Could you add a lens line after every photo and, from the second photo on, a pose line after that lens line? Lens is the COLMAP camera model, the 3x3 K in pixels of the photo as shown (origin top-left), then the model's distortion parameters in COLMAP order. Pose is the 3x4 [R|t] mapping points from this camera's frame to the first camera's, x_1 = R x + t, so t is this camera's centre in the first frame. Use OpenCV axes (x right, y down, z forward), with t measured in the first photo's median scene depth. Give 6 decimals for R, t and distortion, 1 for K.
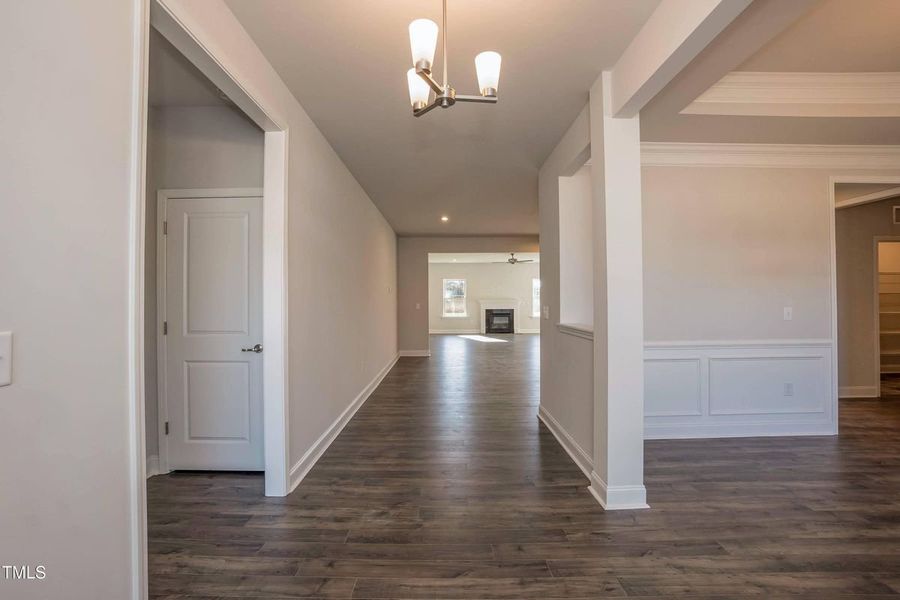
lens RADIAL K [[404.2, 0, 442.8], [0, 404.2, 300.1], [0, 0, 1]] dist [-0.012958, 0.001262]
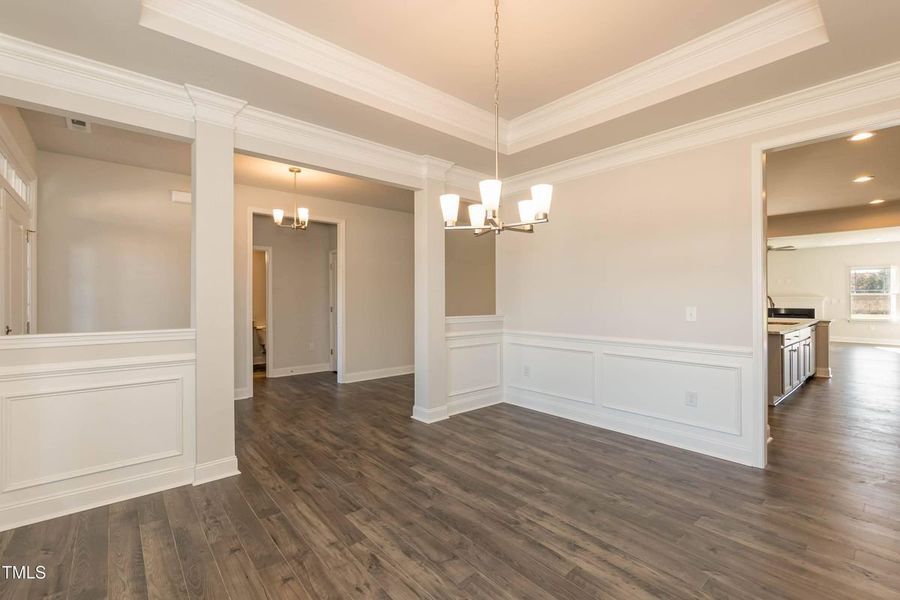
lens RADIAL K [[404.2, 0, 446.1], [0, 404.2, 297.4], [0, 0, 1]] dist [-0.012958, 0.001262]
pose [[0.631299, 0.004984, -0.775524, 1.636065], [-0.000223, 0.999980, 0.006245, -0.012096], [0.775540, -0.003770, 0.631287, 0.010384]]
